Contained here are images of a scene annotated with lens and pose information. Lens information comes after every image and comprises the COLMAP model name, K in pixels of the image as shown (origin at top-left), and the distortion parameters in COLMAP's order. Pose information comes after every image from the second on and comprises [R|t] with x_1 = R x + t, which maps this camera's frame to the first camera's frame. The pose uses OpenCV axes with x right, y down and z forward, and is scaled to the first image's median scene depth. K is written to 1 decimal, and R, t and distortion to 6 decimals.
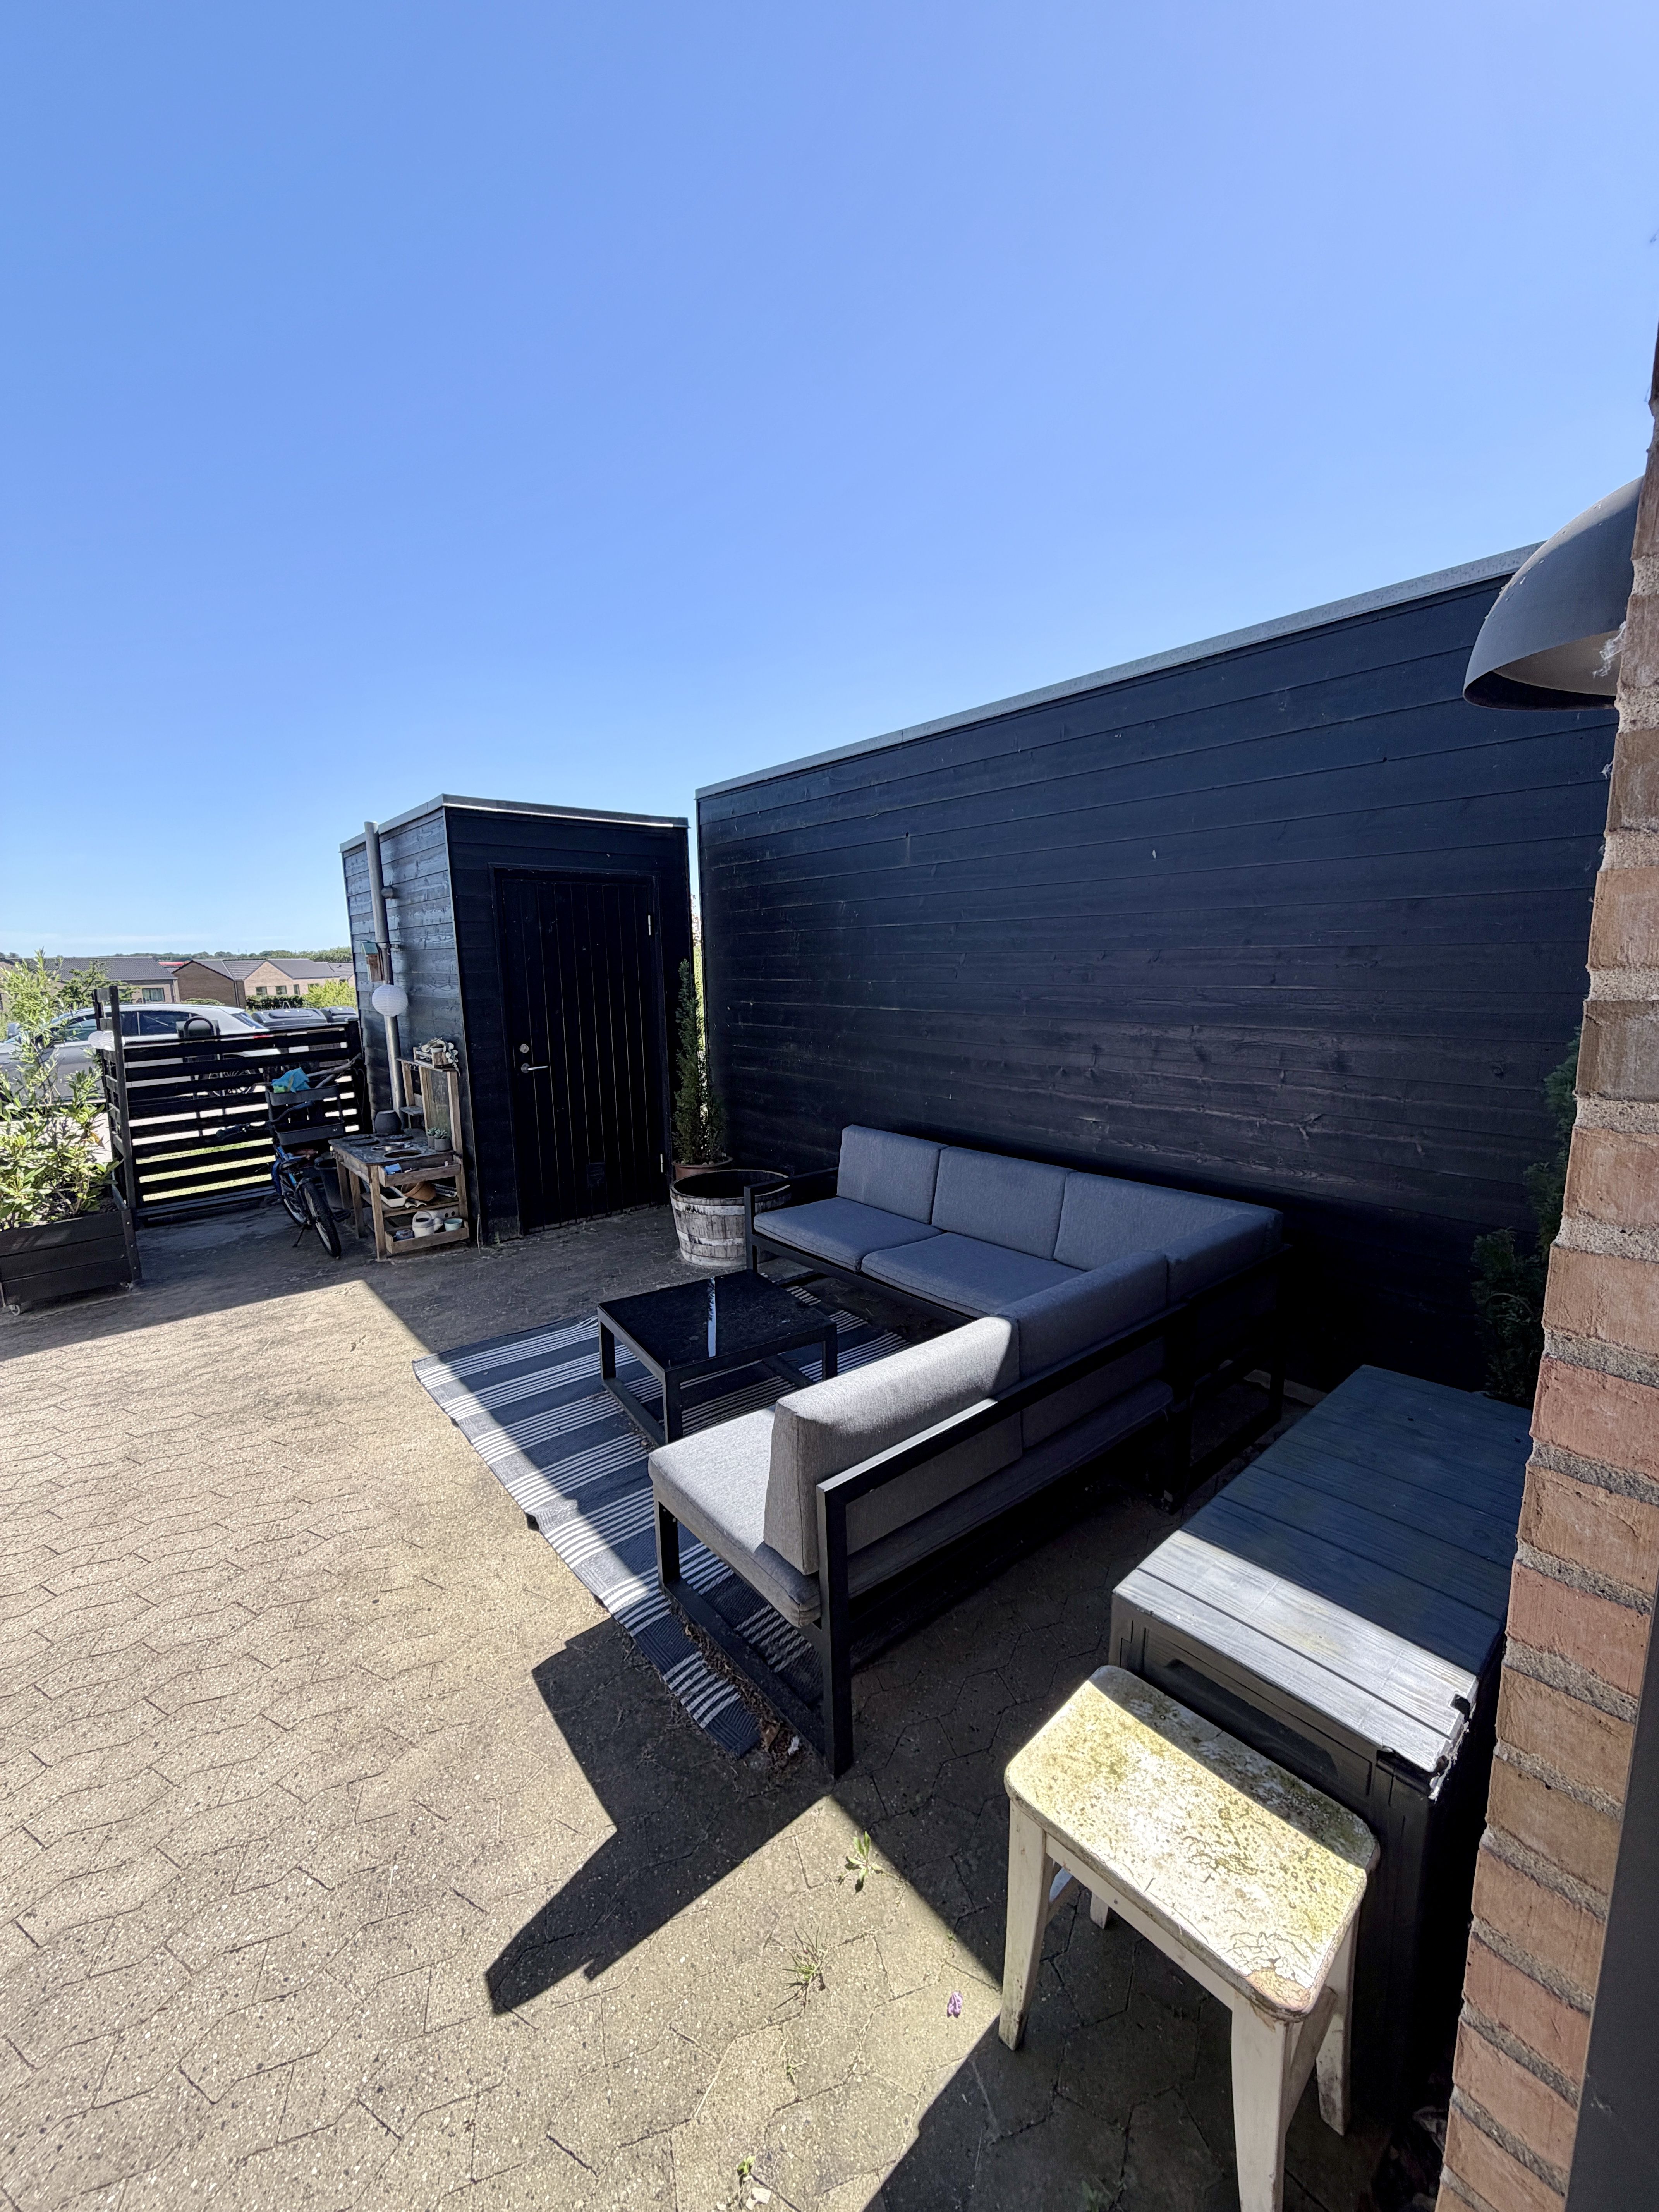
lens RADIAL K [[884.8, 0, 828.4], [0, 884.8, 1107.8], [0, 0, 1]] dist [0.004389, -0.001002]
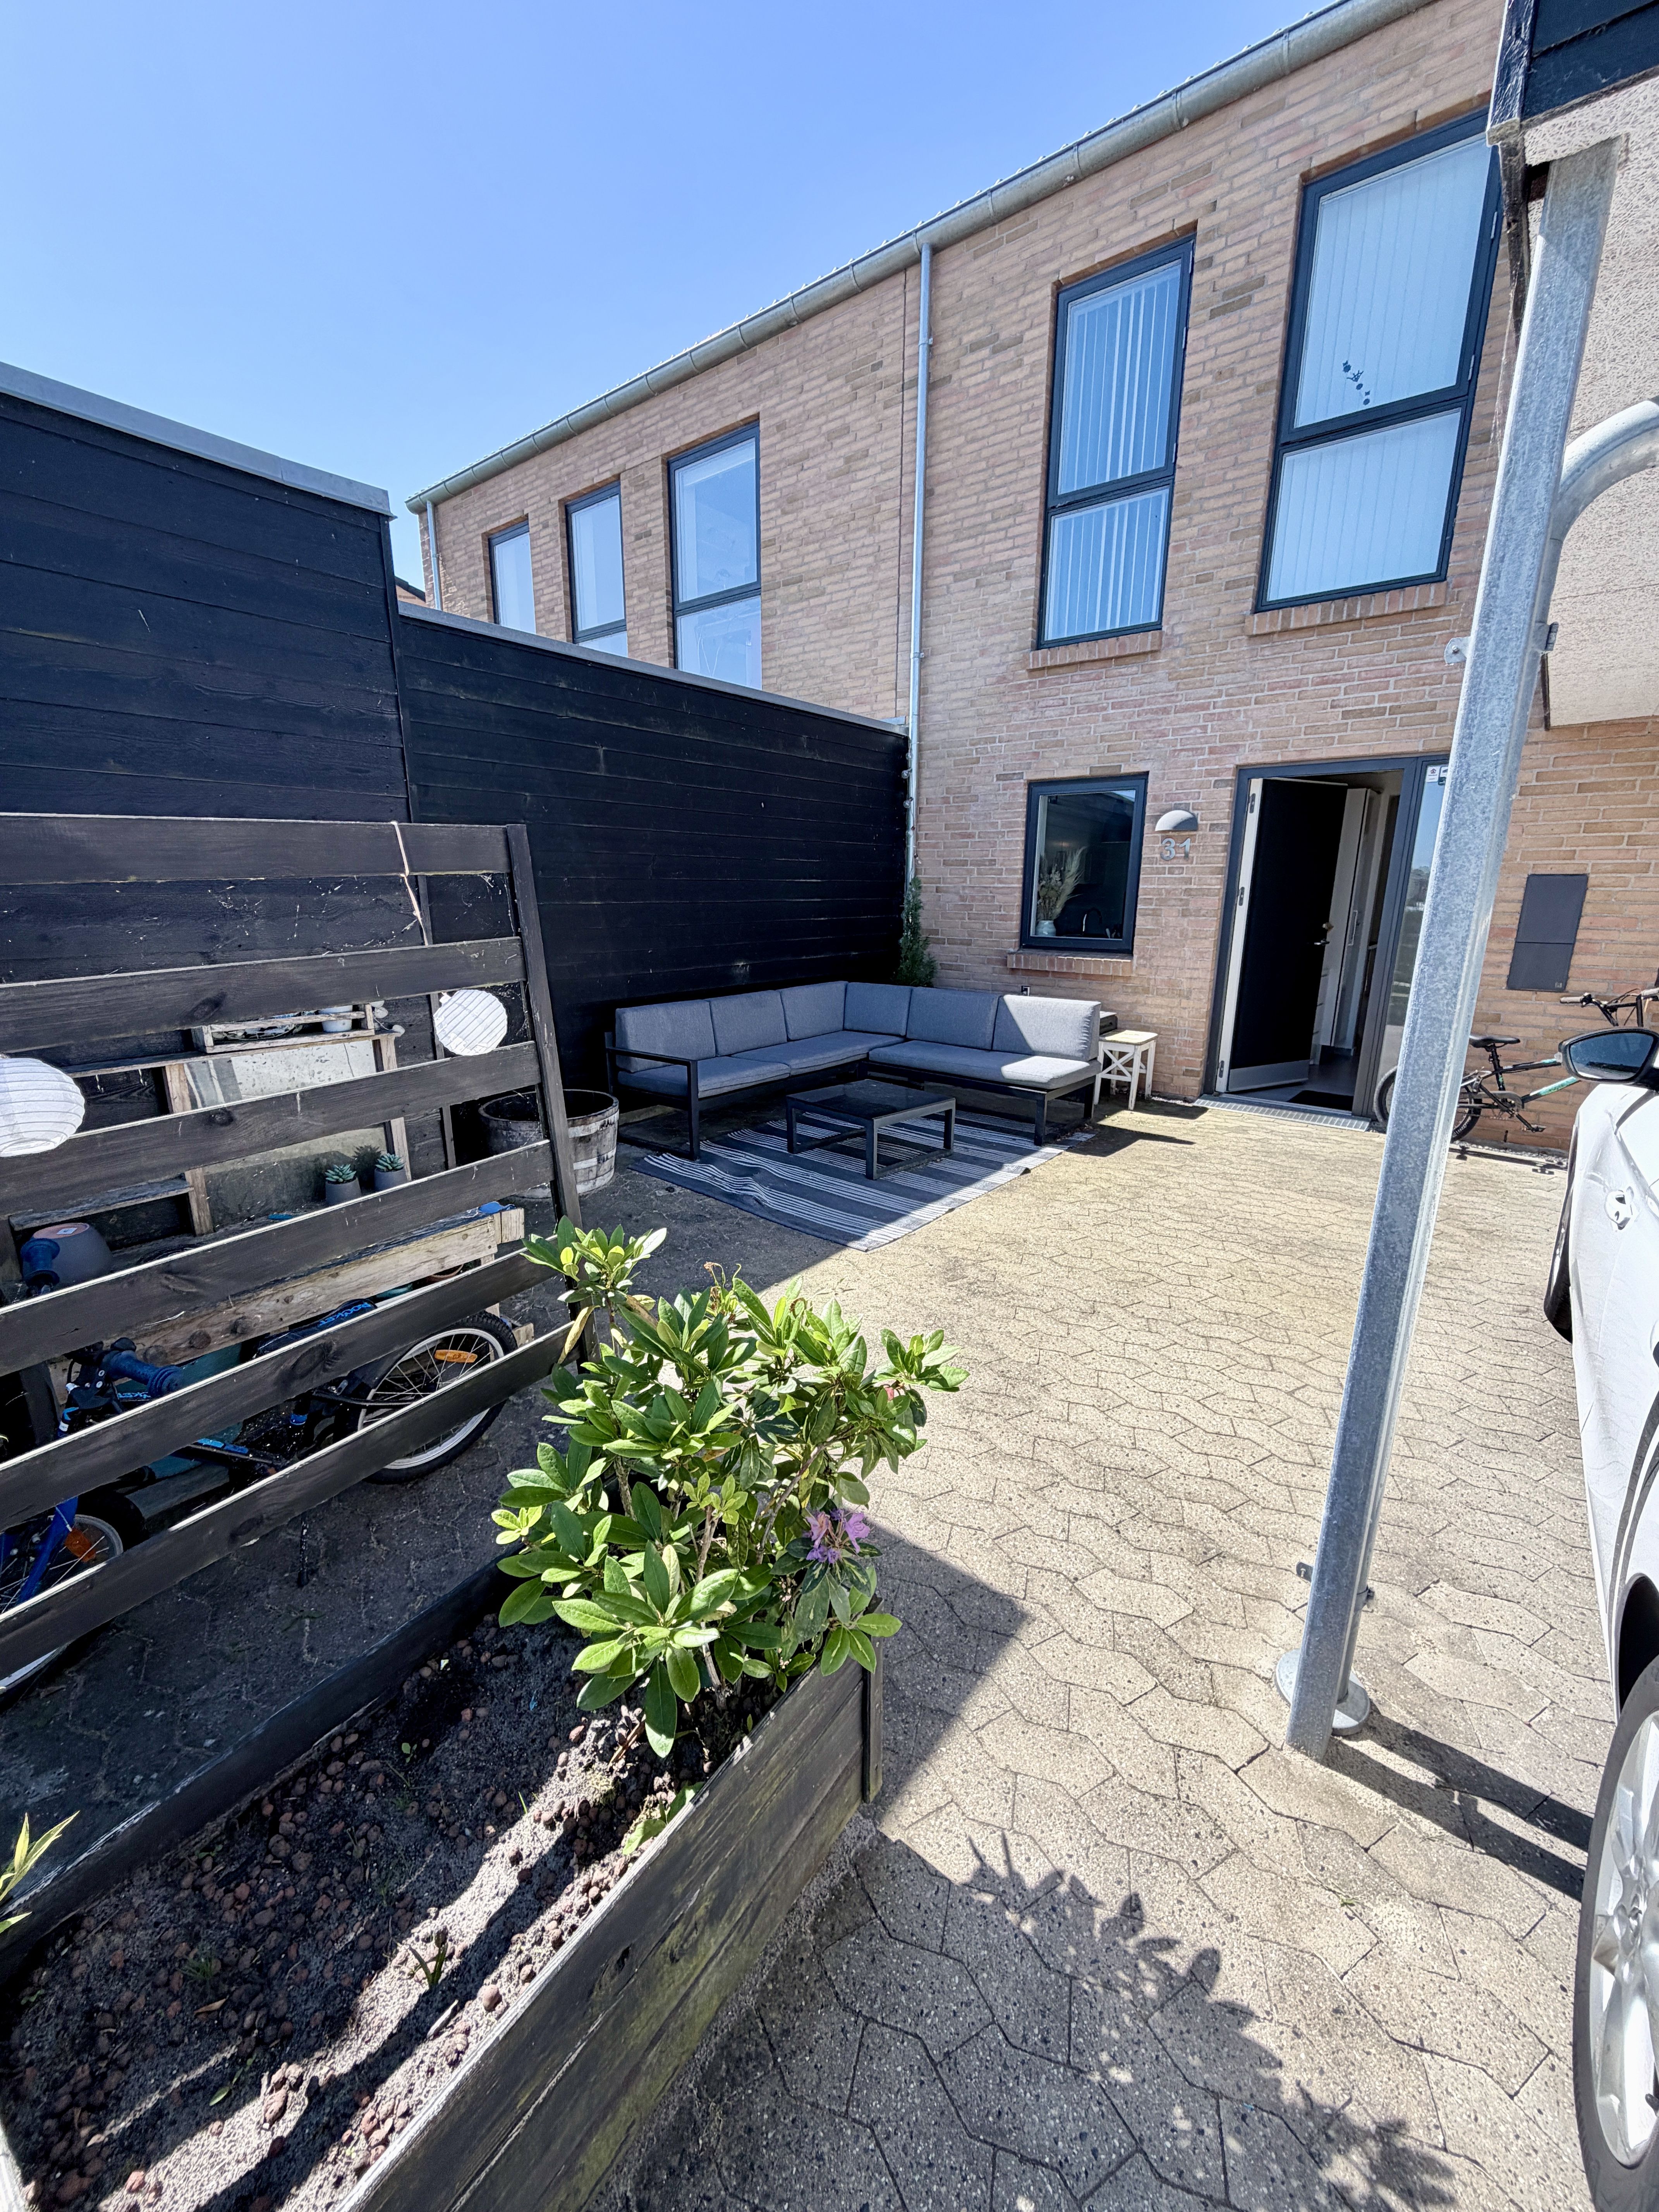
lens RADIAL K [[884.8, 0, 826.8], [0, 884.8, 1101.5], [0, 0, 1]] dist [0.004389, -0.001002]
pose [[-0.196284, -0.223362, 0.954768, -1.294048], [0.160692, 0.953218, 0.256035, -0.127998], [-0.967290, 0.203679, -0.151209, 1.090970]]
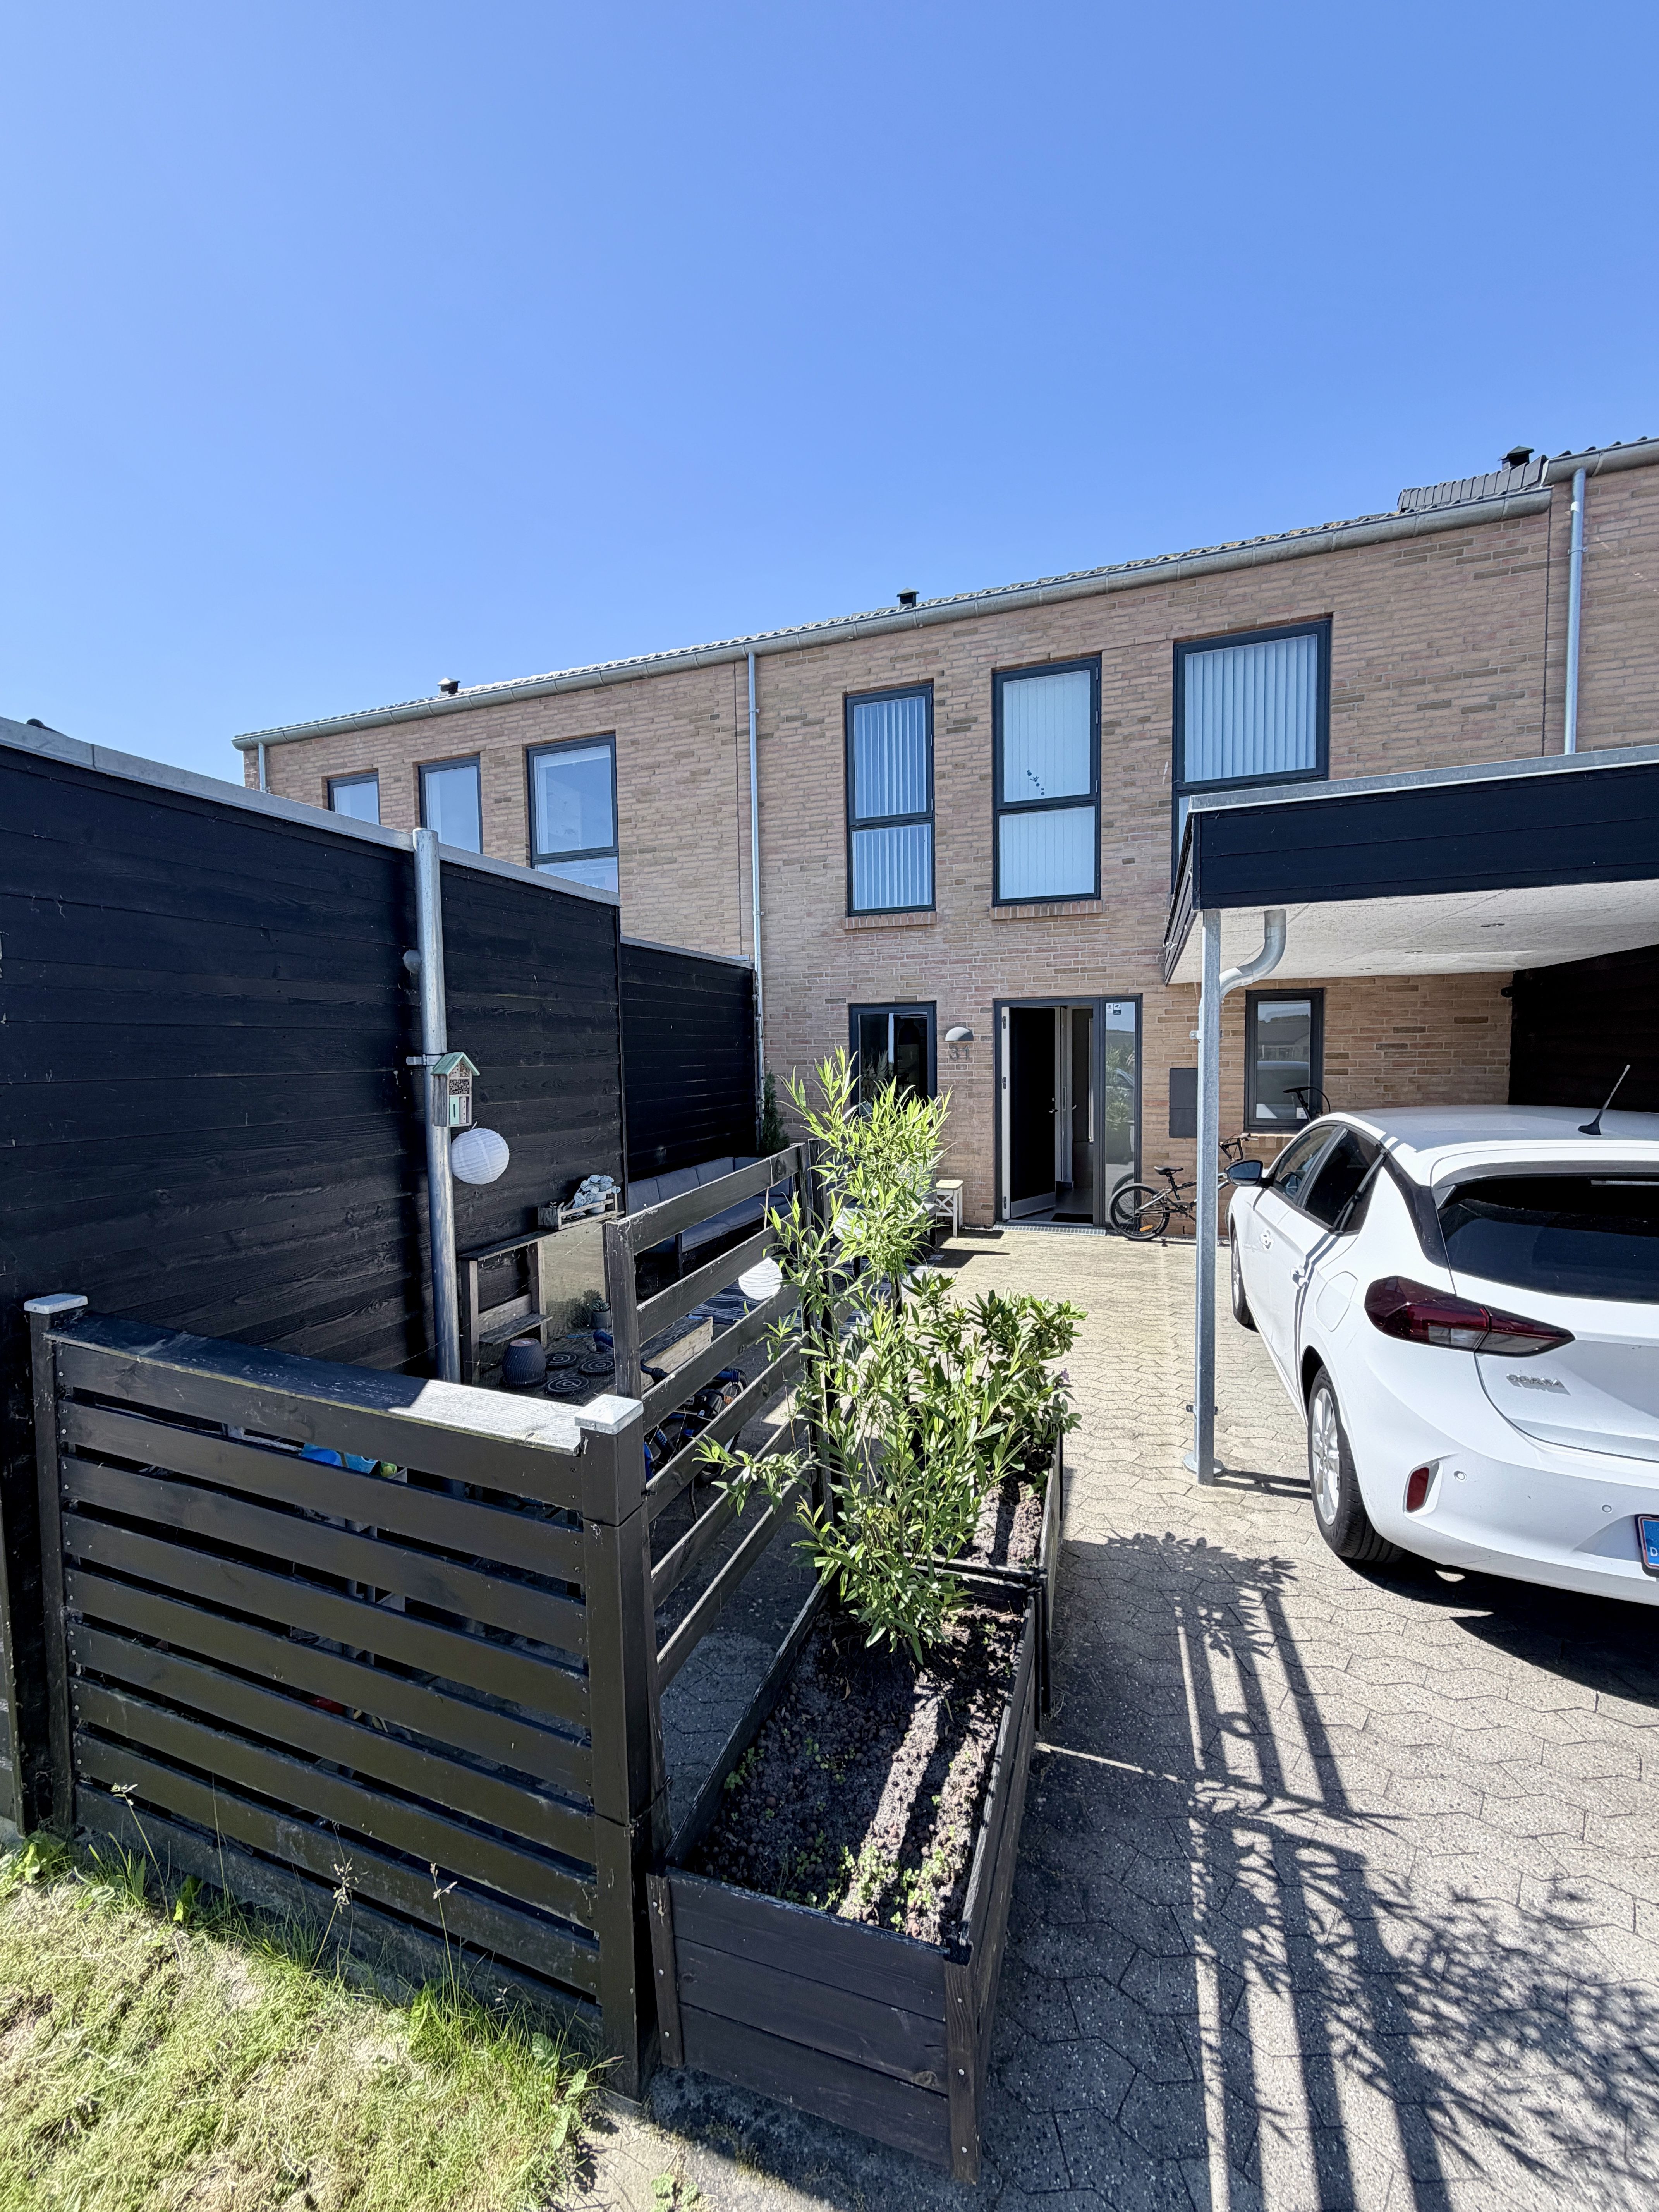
lens RADIAL K [[884.8, 0, 830.0], [0, 884.8, 1103.3], [0, 0, 1]] dist [0.004389, -0.001002]
pose [[-0.506980, -0.031309, 0.861389, -1.594724], [0.167104, 0.976811, 0.133855, -0.280459], [-0.845605, 0.211803, -0.489991, 1.569098]]
